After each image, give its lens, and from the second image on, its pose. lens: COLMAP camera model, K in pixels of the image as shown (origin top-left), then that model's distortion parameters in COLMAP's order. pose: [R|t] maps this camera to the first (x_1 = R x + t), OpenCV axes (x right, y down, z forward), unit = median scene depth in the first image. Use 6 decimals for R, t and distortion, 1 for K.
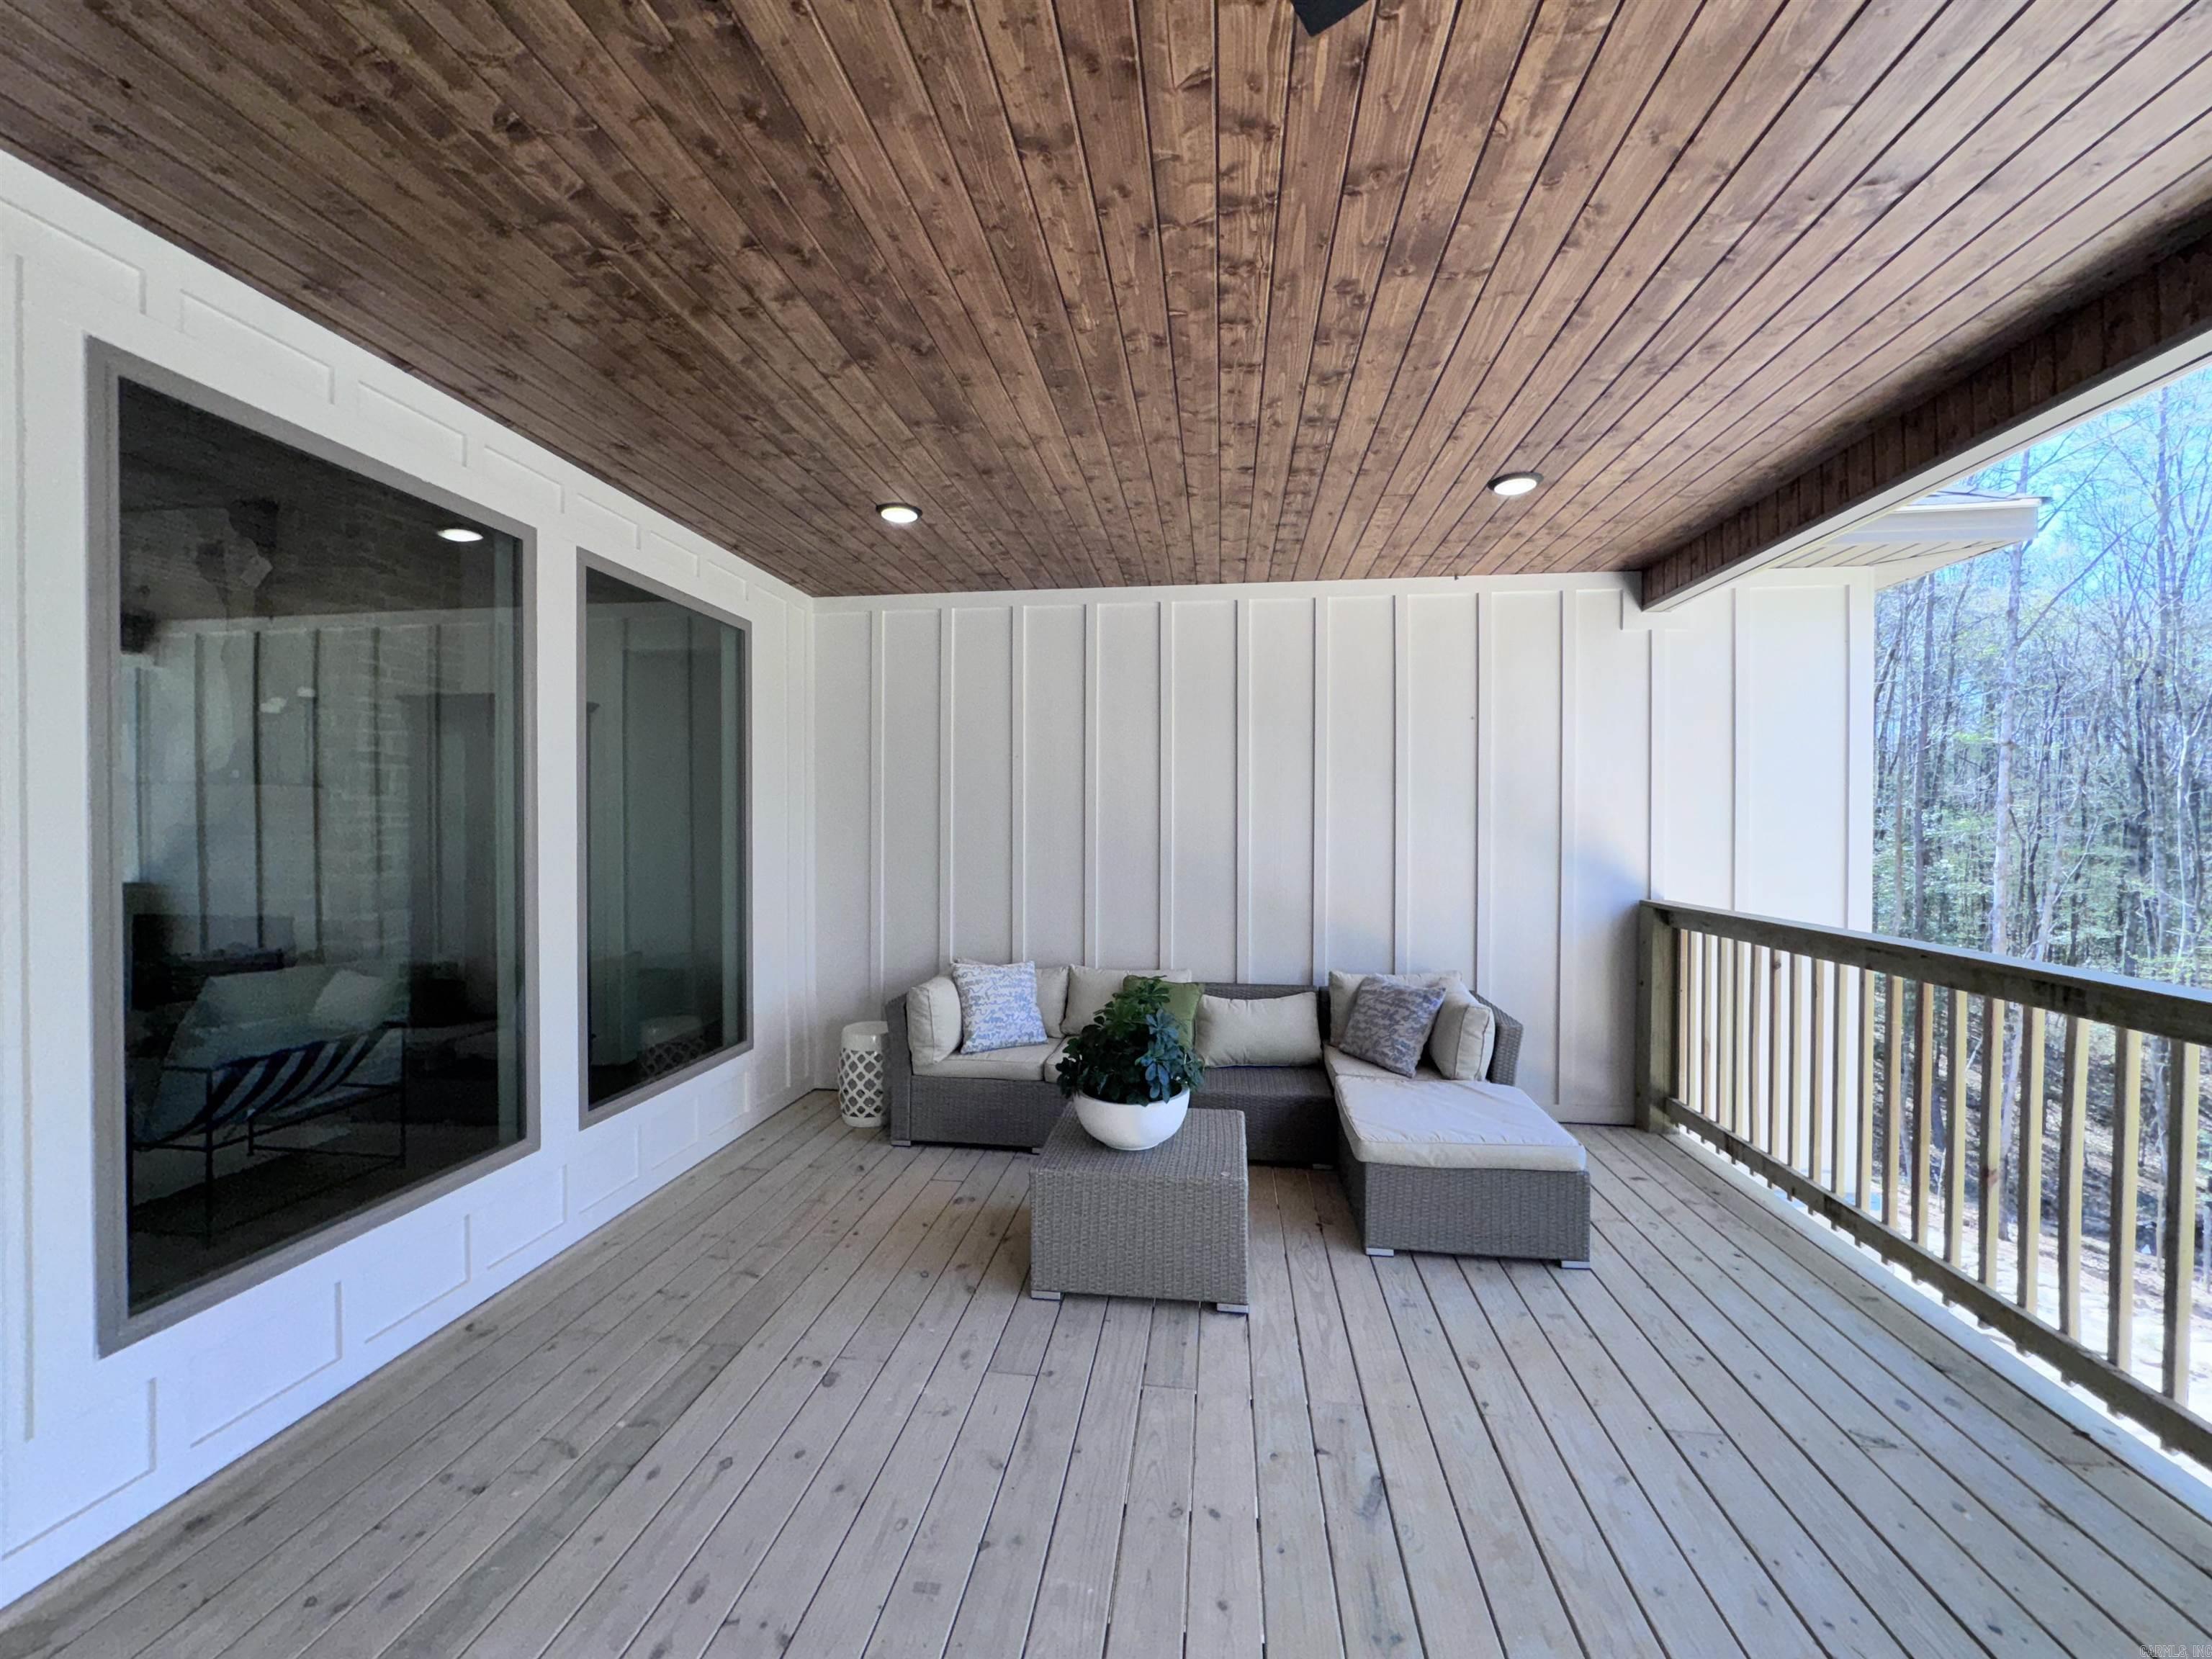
lens RADIAL K [[879.9, 0, 1106.8], [0, 879.9, 836.2], [0, 0, 1]] dist [-0.001891, 0.000091]
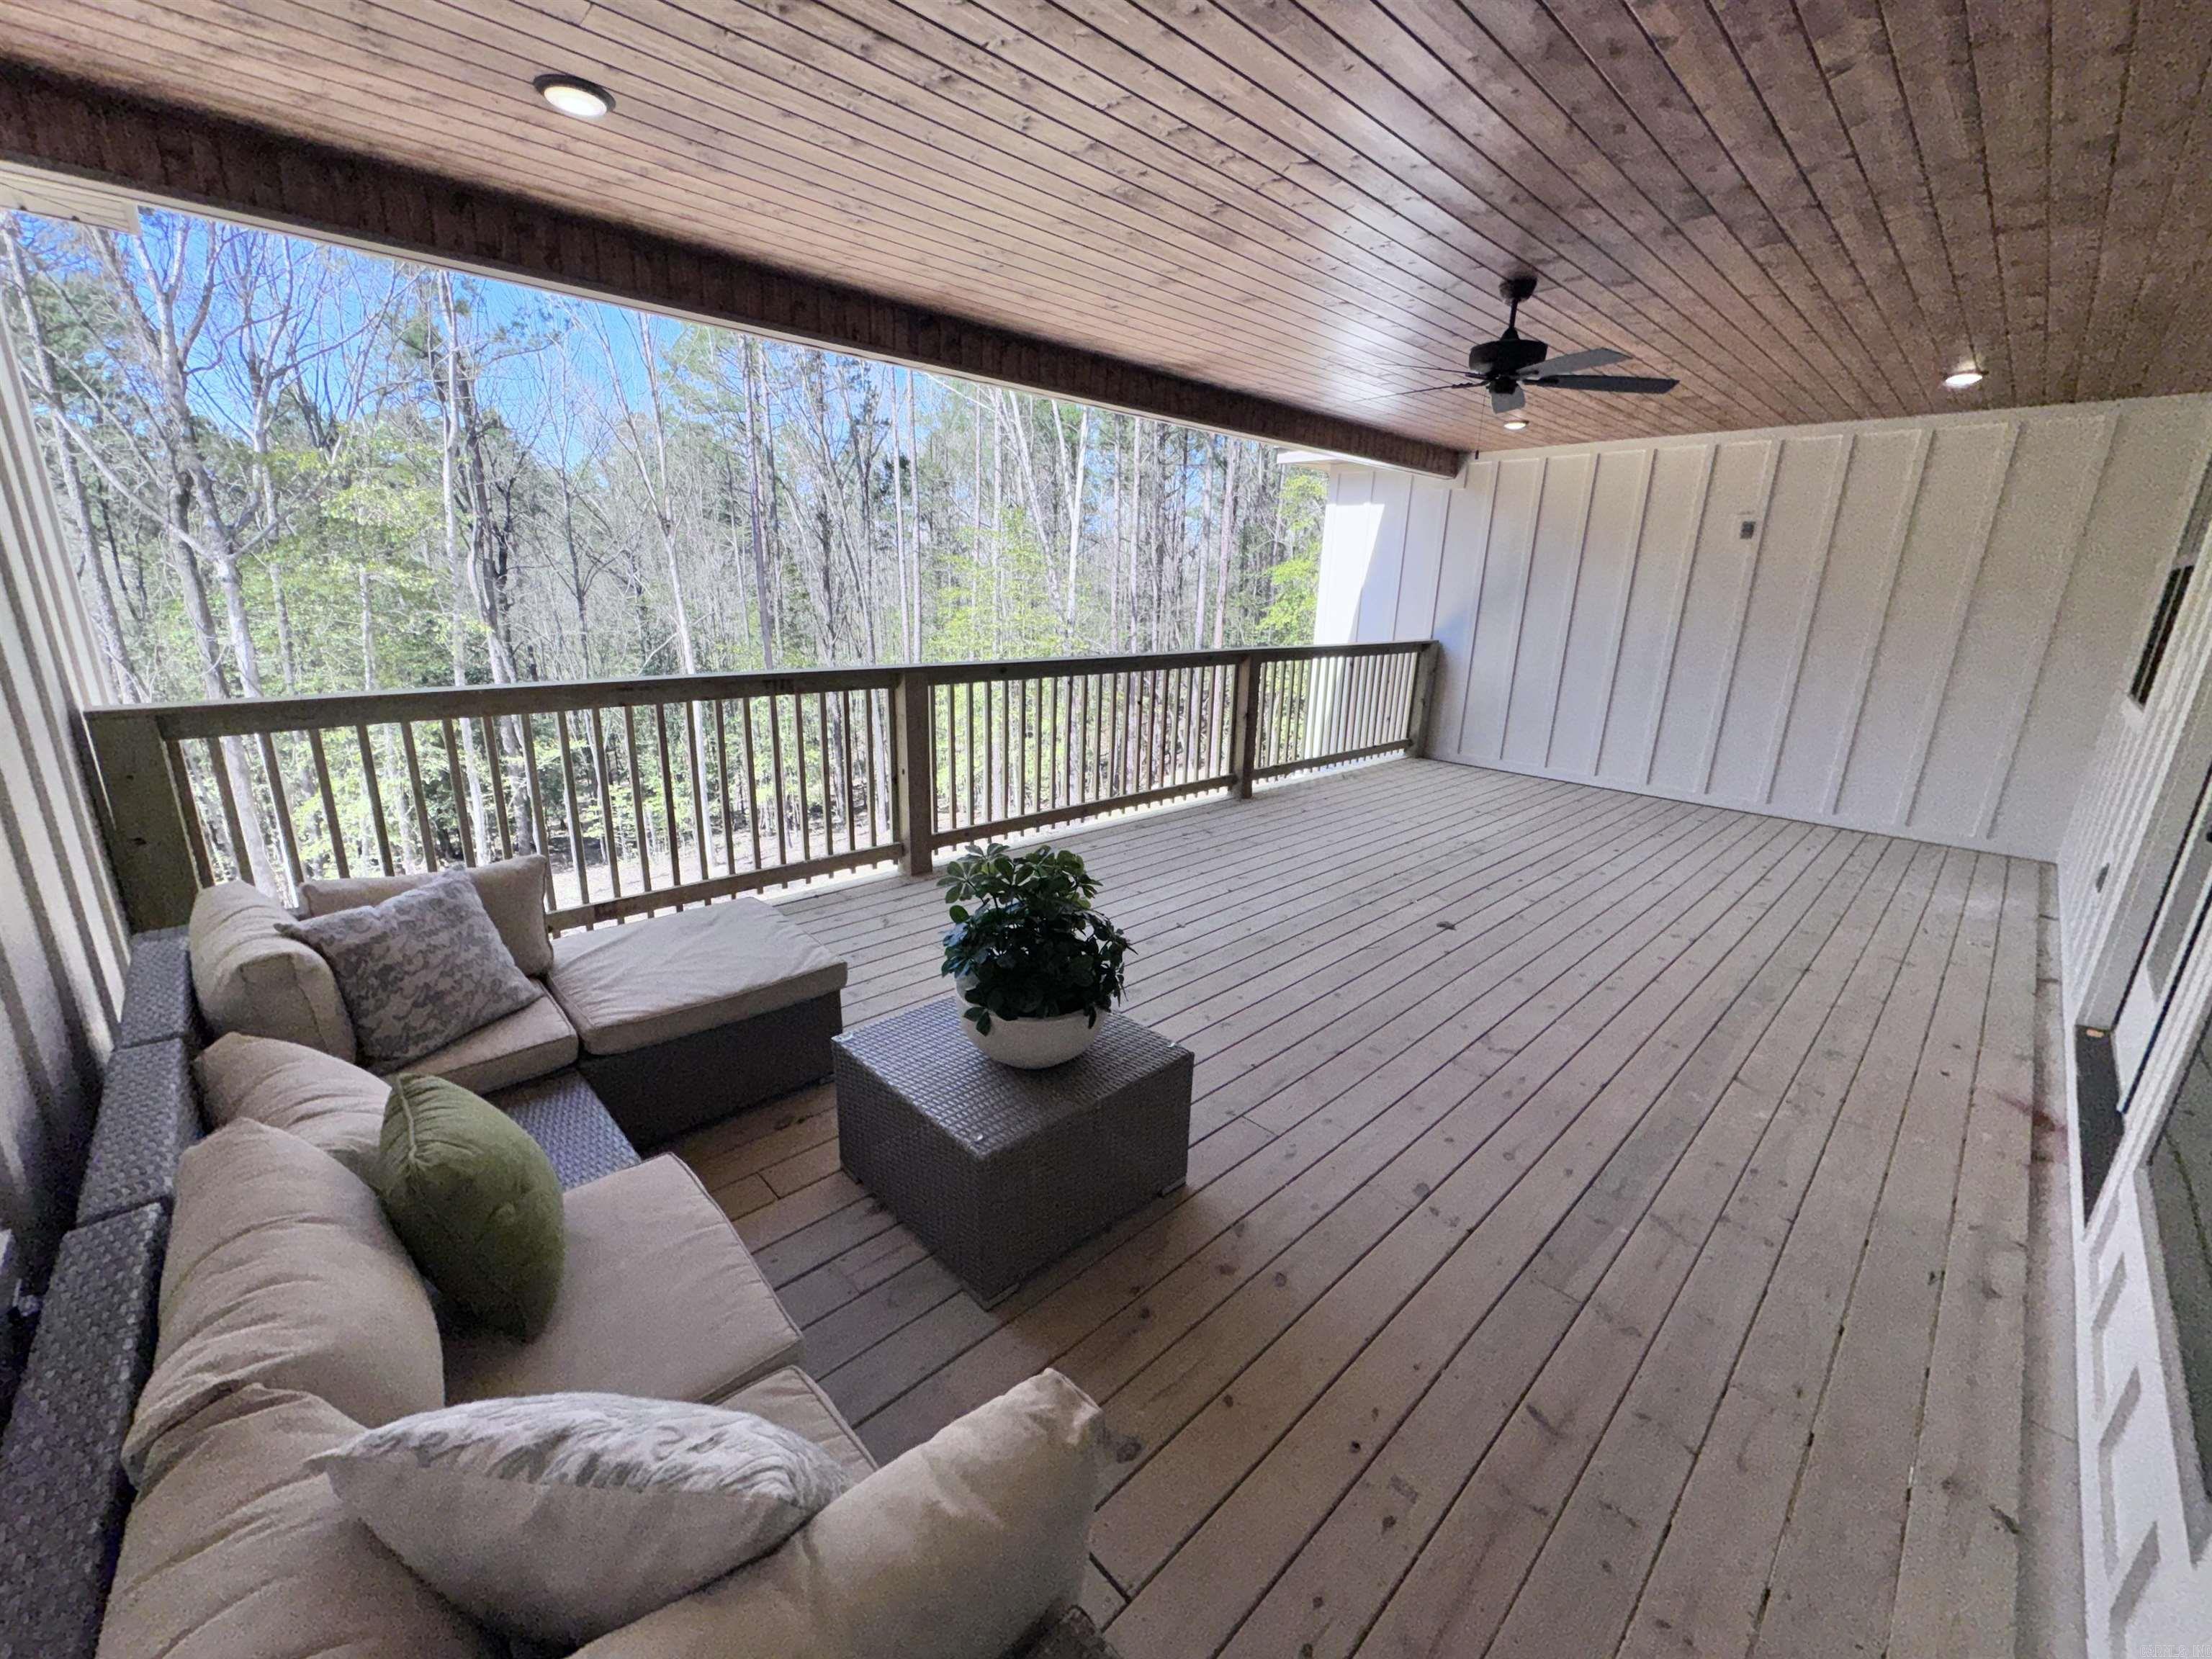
lens RADIAL K [[879.9, 0, 1100.7], [0, 879.9, 828.0], [0, 0, 1]] dist [-0.001891, 0.000091]
pose [[-0.774875, -0.198138, 0.600258, -0.459259], [-0.024141, 0.958187, 0.285123, -0.056723], [-0.631653, 0.206444, -0.747259, 1.582650]]
